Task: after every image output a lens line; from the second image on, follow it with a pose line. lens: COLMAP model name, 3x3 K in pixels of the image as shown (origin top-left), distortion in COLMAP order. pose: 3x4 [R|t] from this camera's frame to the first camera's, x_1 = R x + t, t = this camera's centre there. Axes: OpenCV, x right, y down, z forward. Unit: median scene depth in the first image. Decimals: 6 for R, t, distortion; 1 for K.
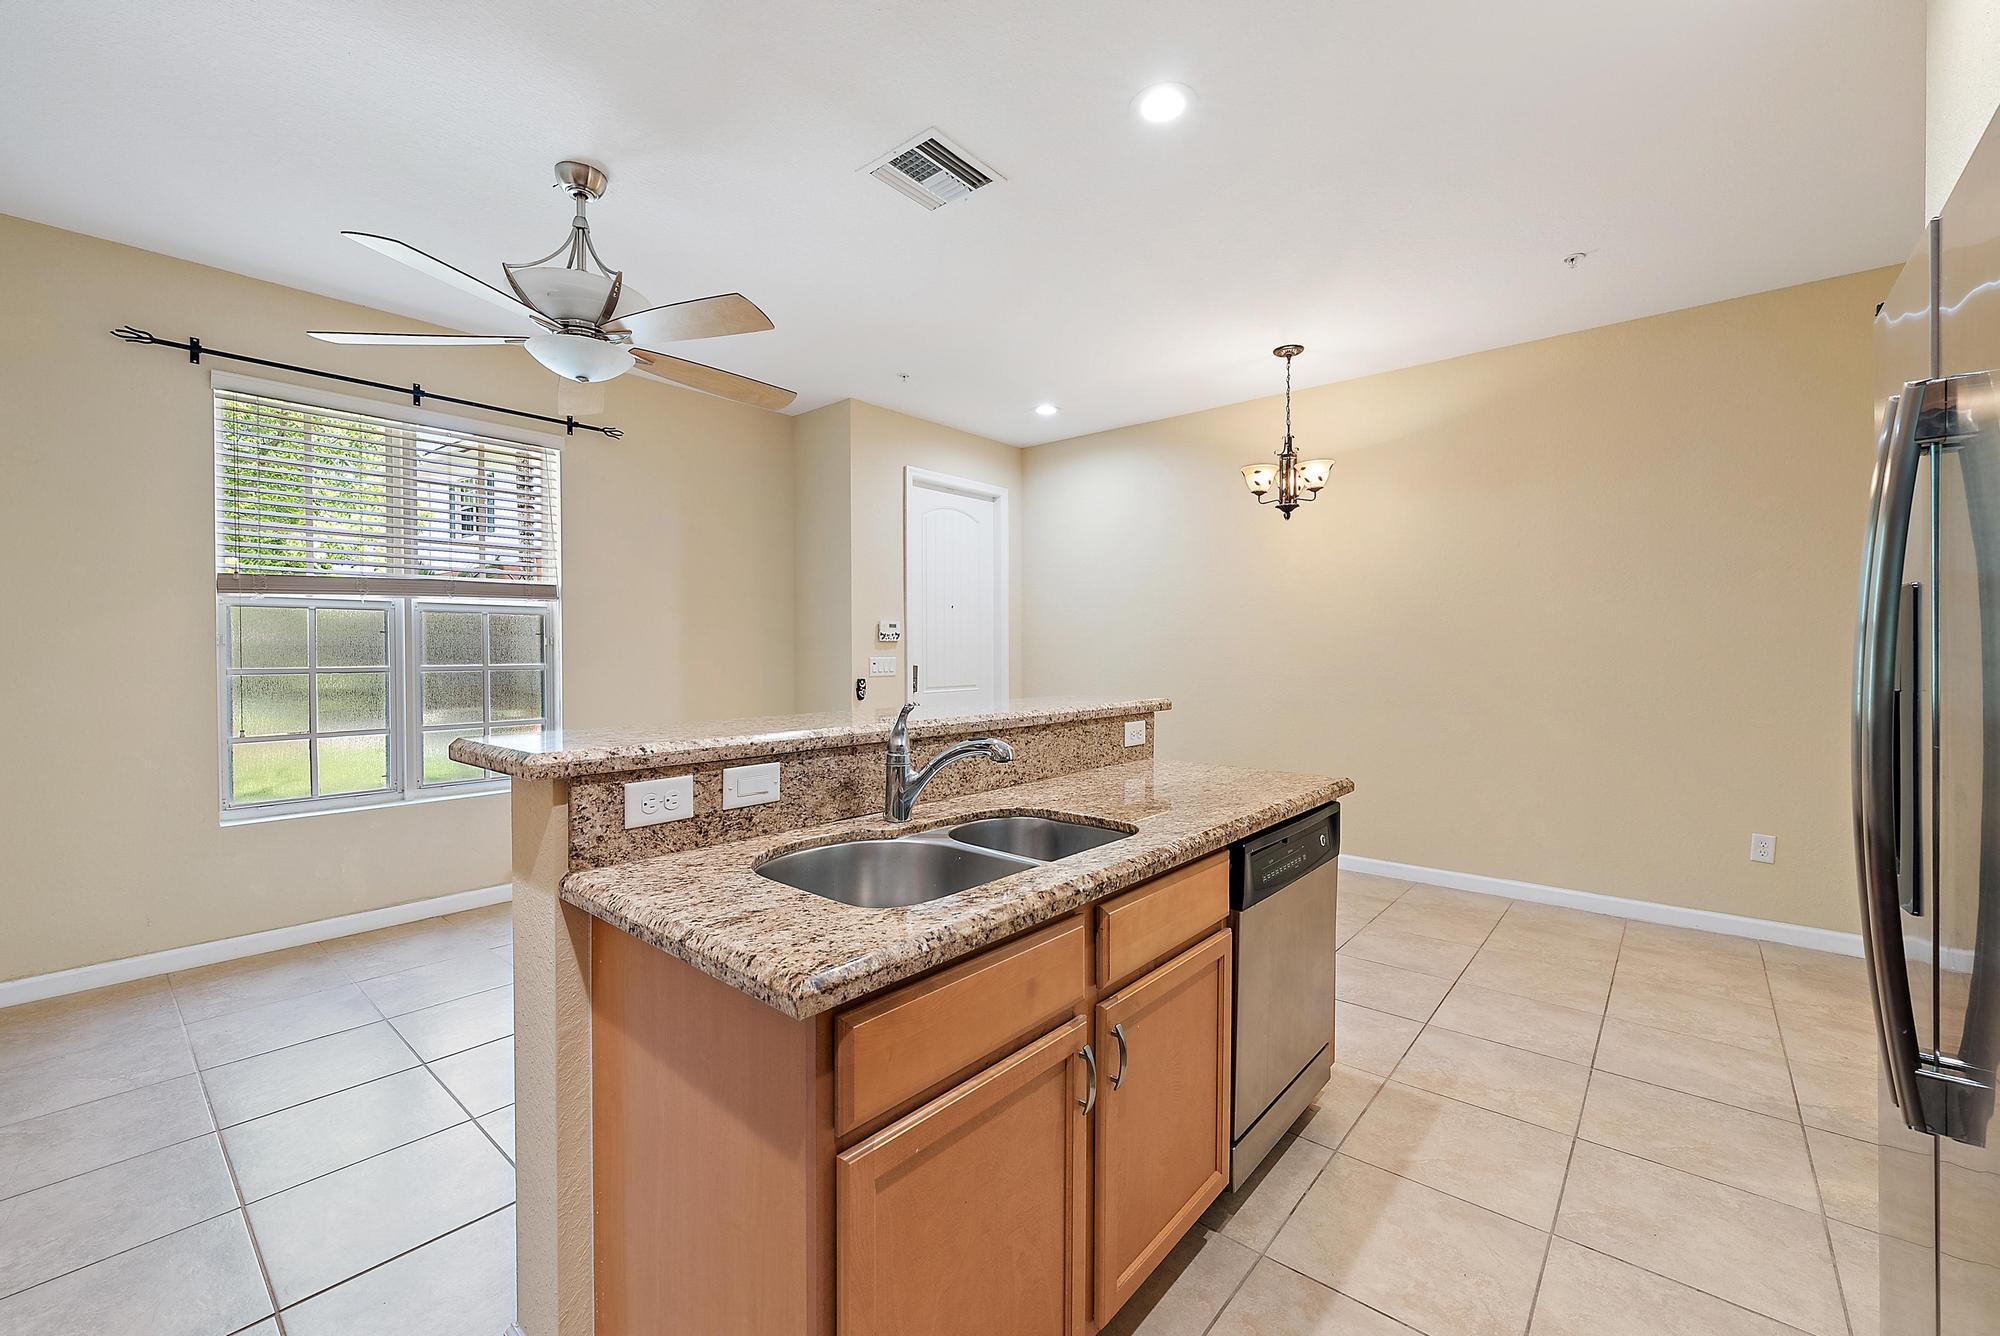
lens RADIAL K [[813.3, 0, 1003.3], [0, 813.3, 659.1], [0, 0, 1]] dist [-0.002290, -0.000874]
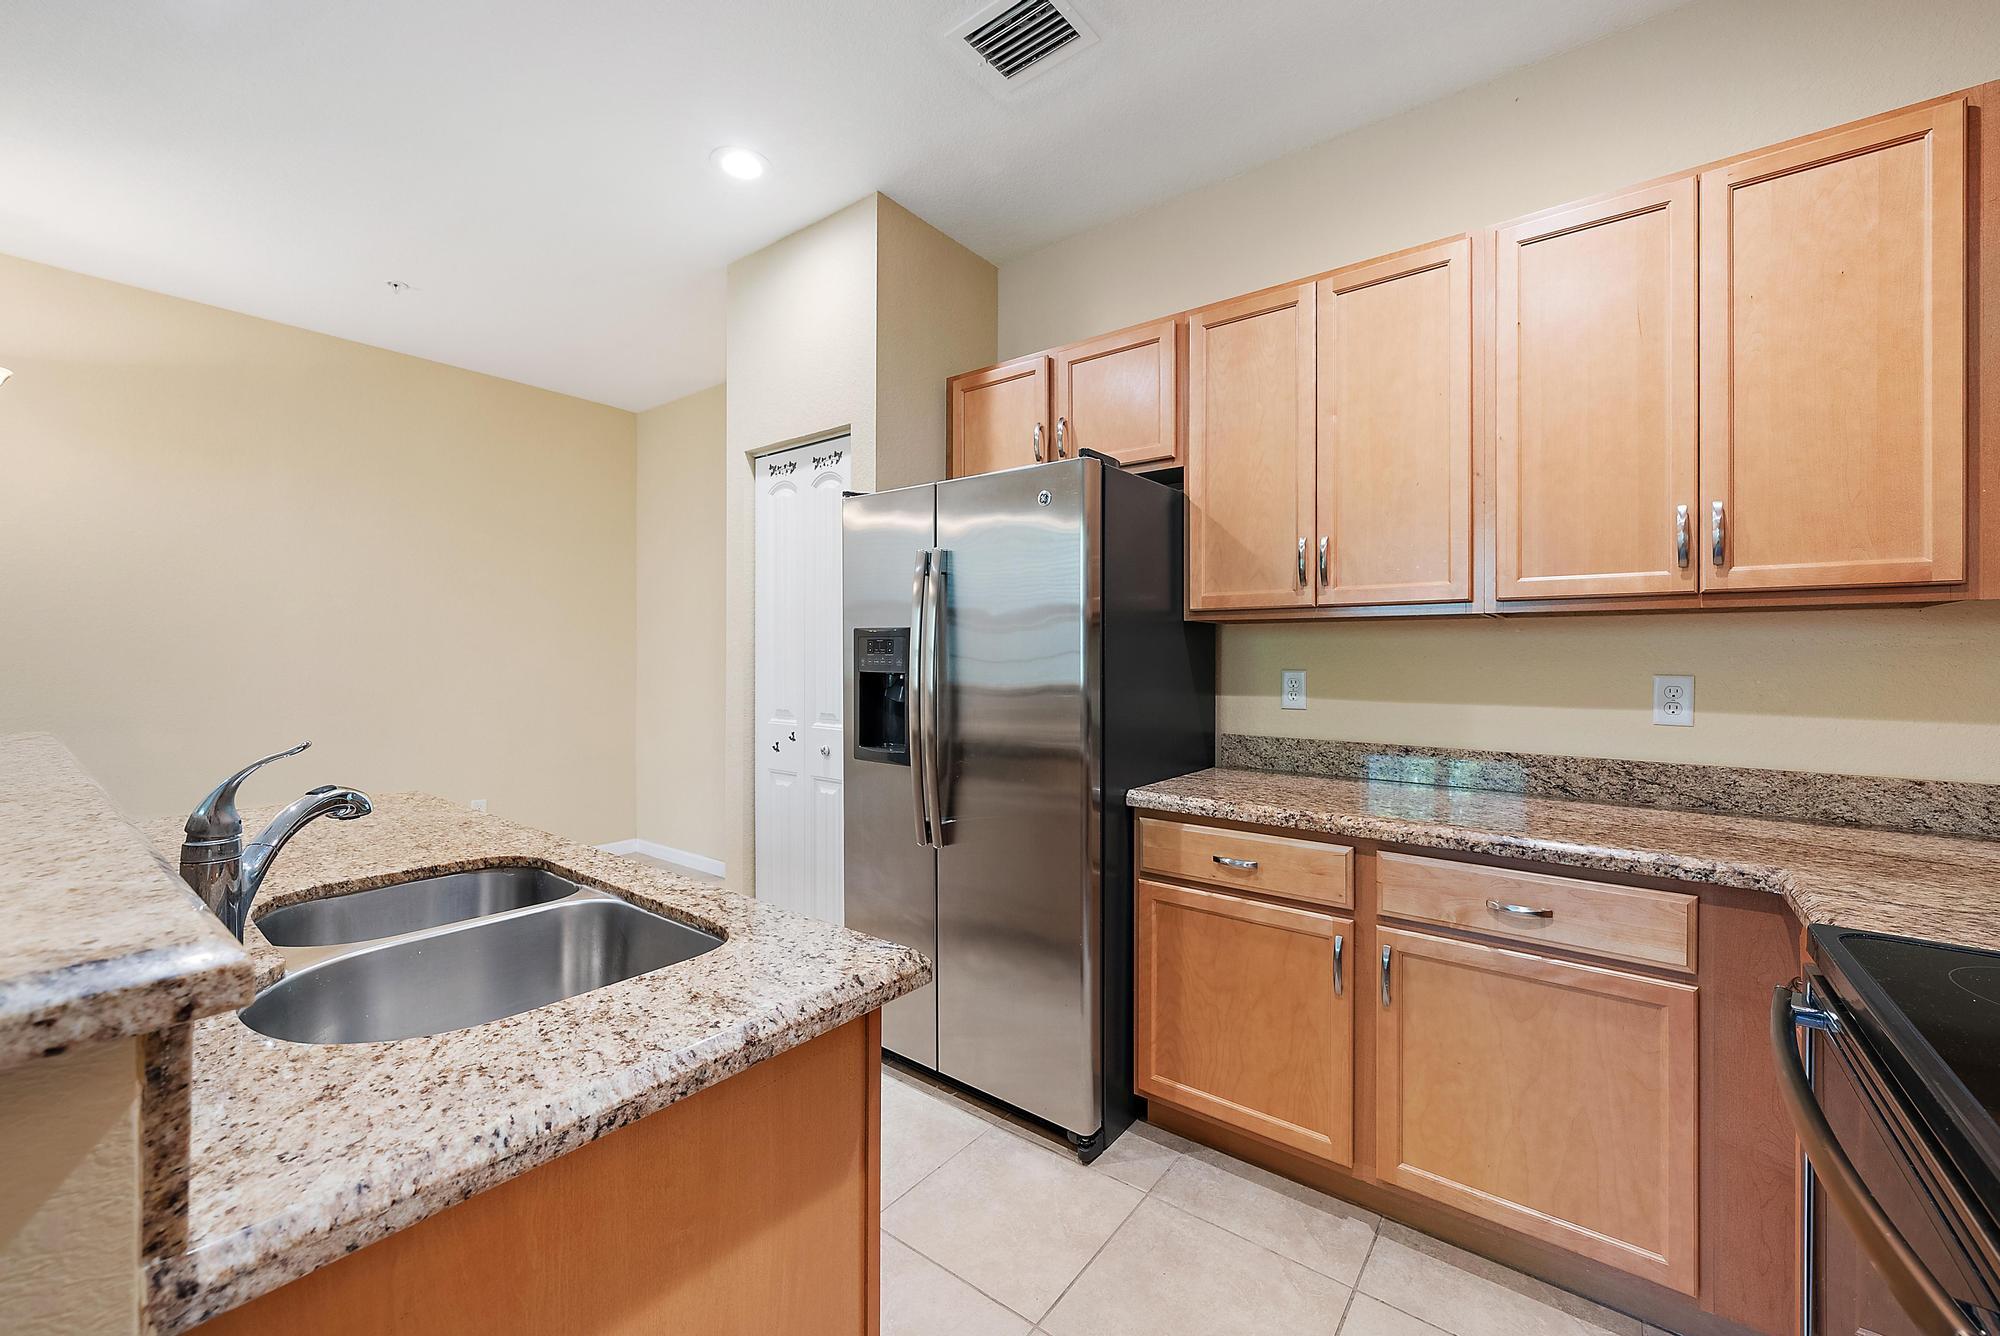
lens RADIAL K [[813.3, 0, 1005.6], [0, 813.3, 658.6], [0, 0, 1]] dist [-0.002290, -0.000874]
pose [[-0.072767, -0.000651, 0.997349, -1.079377], [0.008832, 0.999960, 0.001297, -0.002107], [-0.997310, 0.008903, -0.072758, 0.764384]]
